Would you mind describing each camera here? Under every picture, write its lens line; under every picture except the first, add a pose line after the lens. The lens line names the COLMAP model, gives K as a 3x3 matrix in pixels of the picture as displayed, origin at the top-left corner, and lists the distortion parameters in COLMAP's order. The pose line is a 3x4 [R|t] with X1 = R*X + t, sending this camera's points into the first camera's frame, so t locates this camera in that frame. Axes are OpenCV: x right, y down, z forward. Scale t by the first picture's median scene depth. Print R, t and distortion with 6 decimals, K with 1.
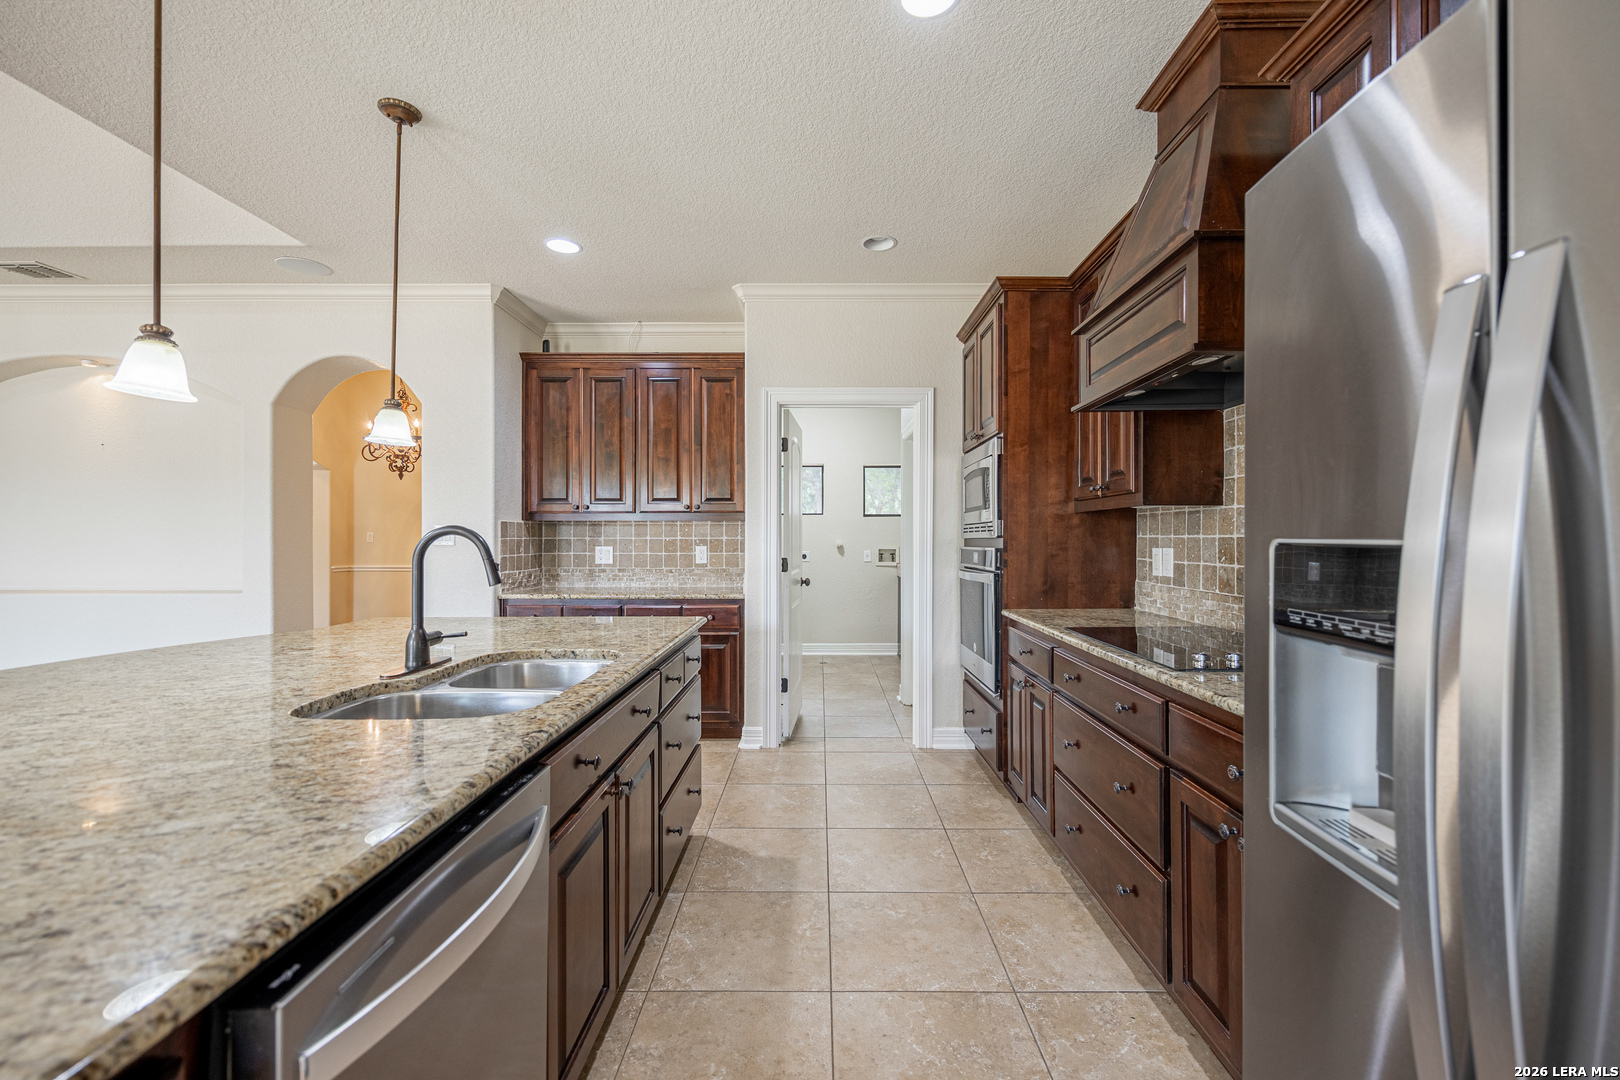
lens RADIAL K [[674.2, 0, 809.6], [0, 674.2, 531.0], [0, 0, 1]] dist [0.013879, -0.007010]
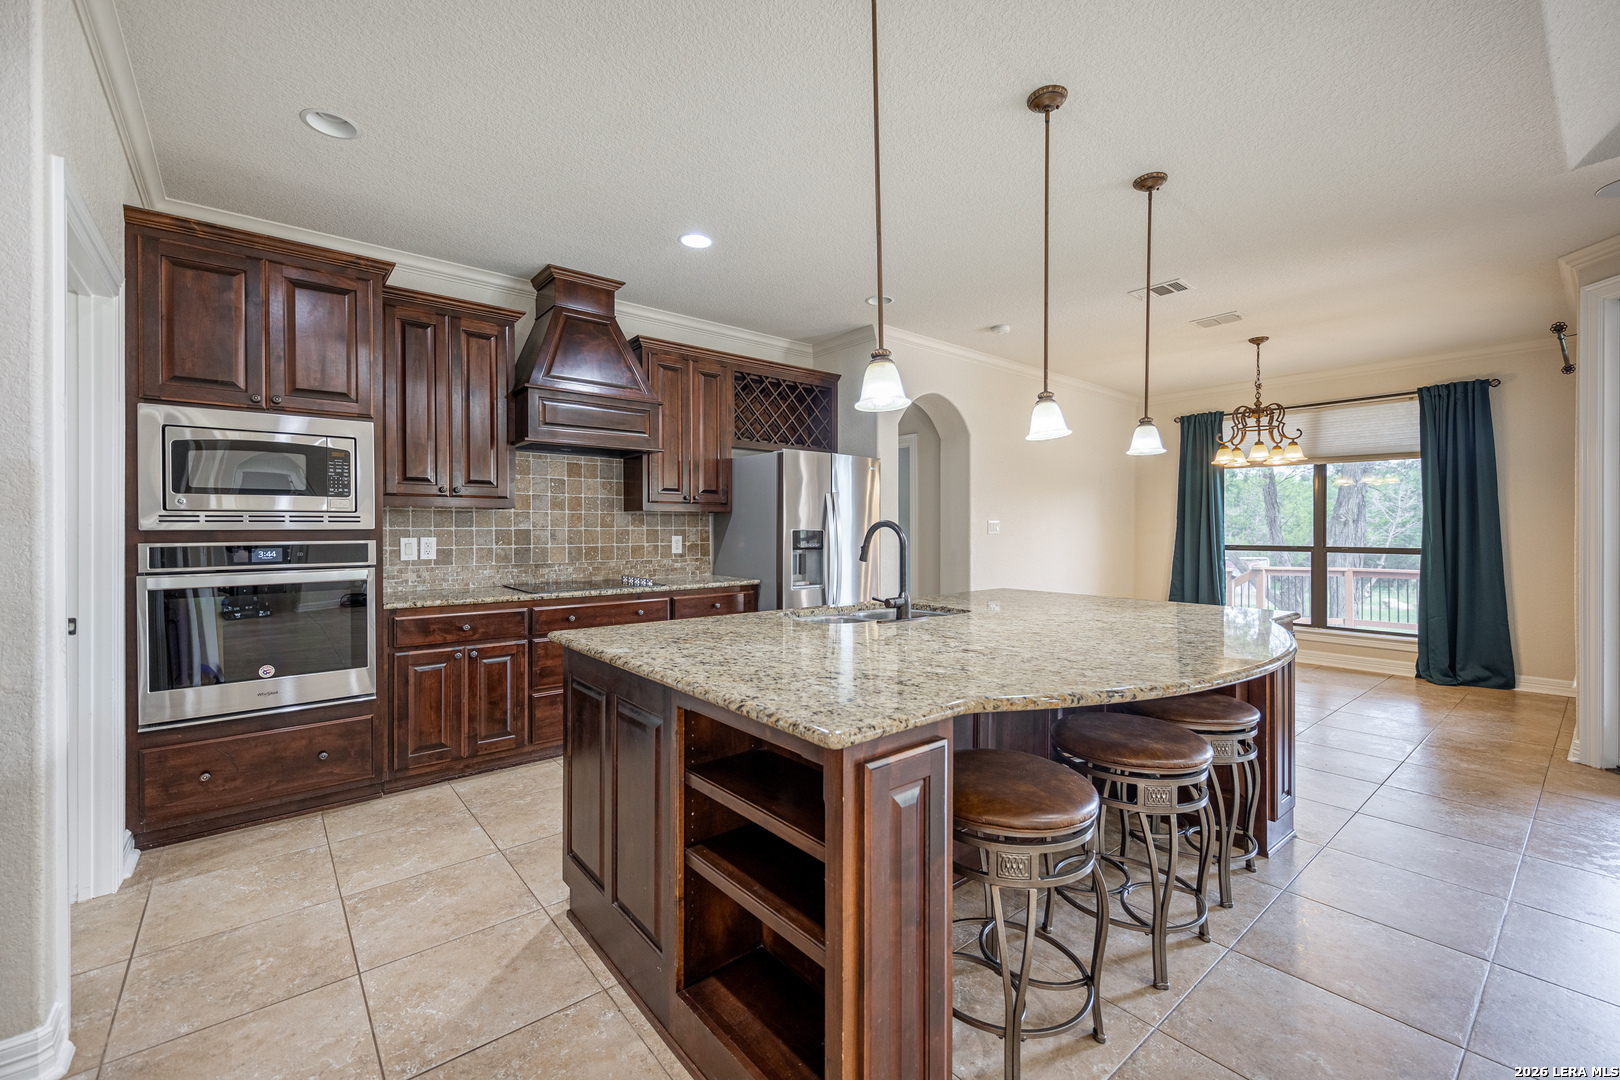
lens RADIAL K [[674.2, 0, 809.6], [0, 674.2, 531.0], [0, 0, 1]] dist [0.013879, -0.007010]
pose [[-0.655010, -0.002661, 0.755615, -0.841840], [-0.008737, 0.999954, -0.004052, 0.010082], [-0.755569, -0.009256, -0.655003, 1.150442]]
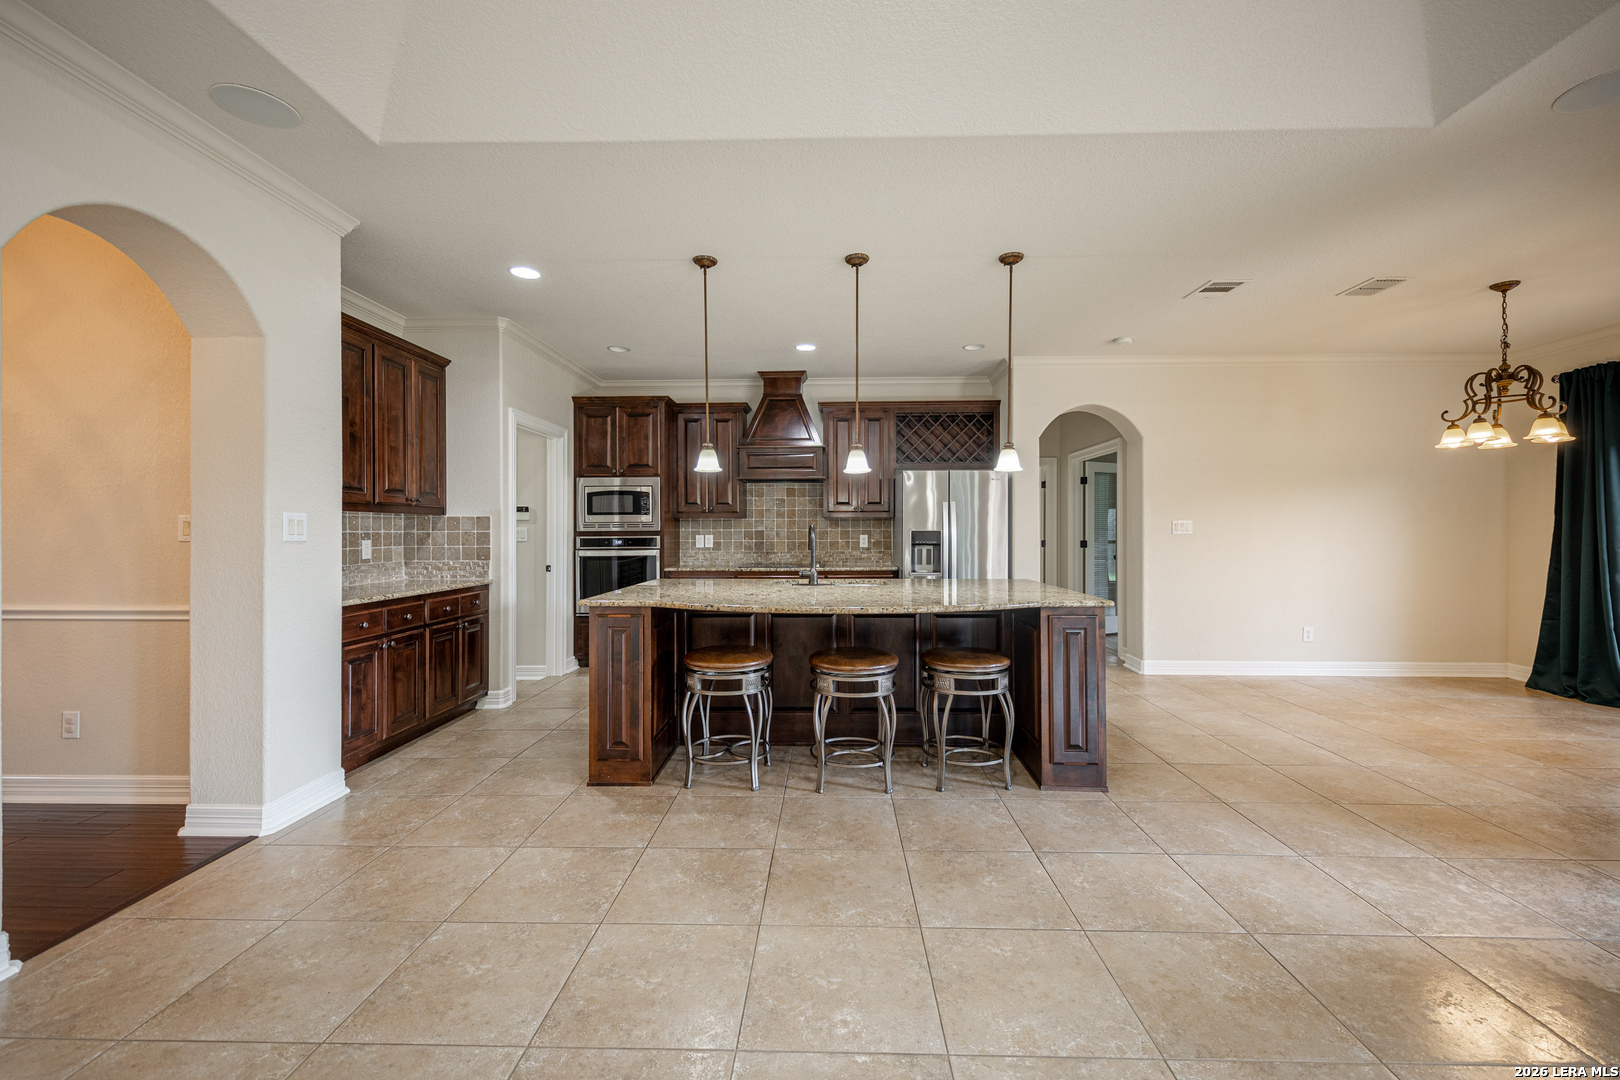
lens RADIAL K [[674.2, 0, 809.6], [0, 674.2, 531.0], [0, 0, 1]] dist [0.013879, -0.007010]
pose [[0.013652, -0.001852, 0.999905, -1.609982], [-0.008990, 0.999958, 0.001975, 0.002881], [-0.999866, -0.009016, 0.013635, 0.544969]]
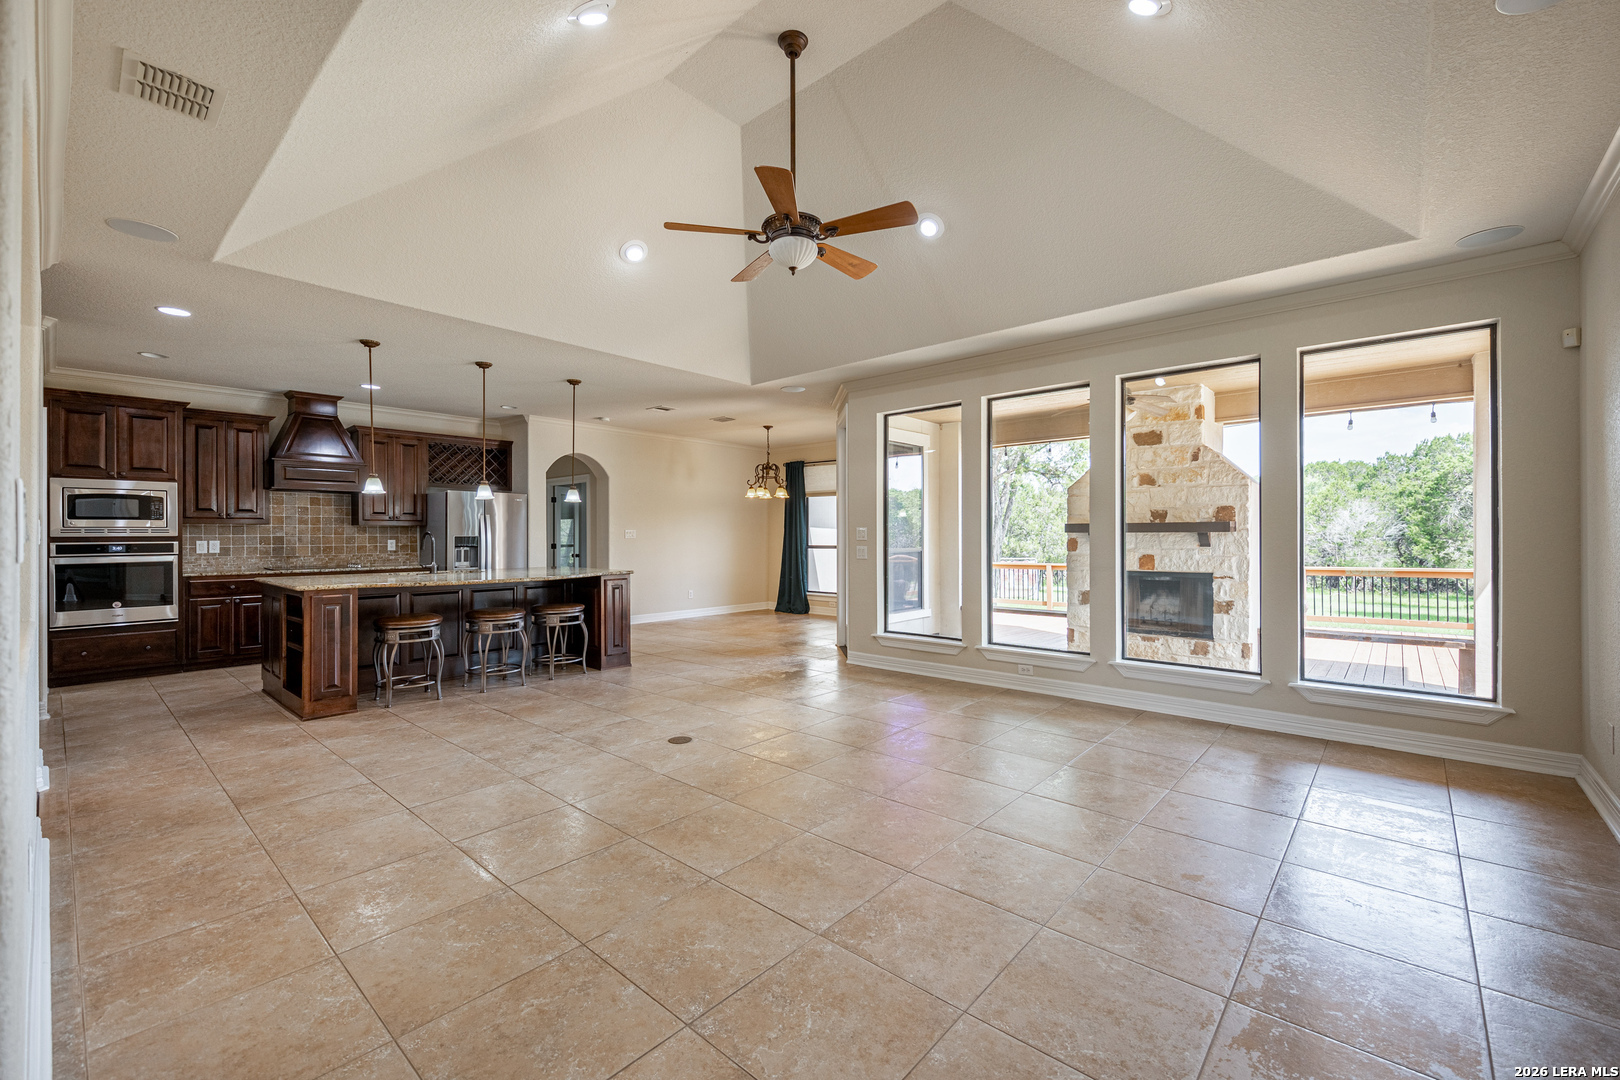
lens RADIAL K [[677.2, 0, 833.5], [0, 677.2, 533.9], [0, 0, 1]] dist [0.013664, -0.007403]
pose [[-0.774599, 0.003602, 0.632442, -2.346612], [-0.004412, 0.999929, -0.011098, 0.016092], [-0.632437, -0.011387, -0.774528, 1.304548]]
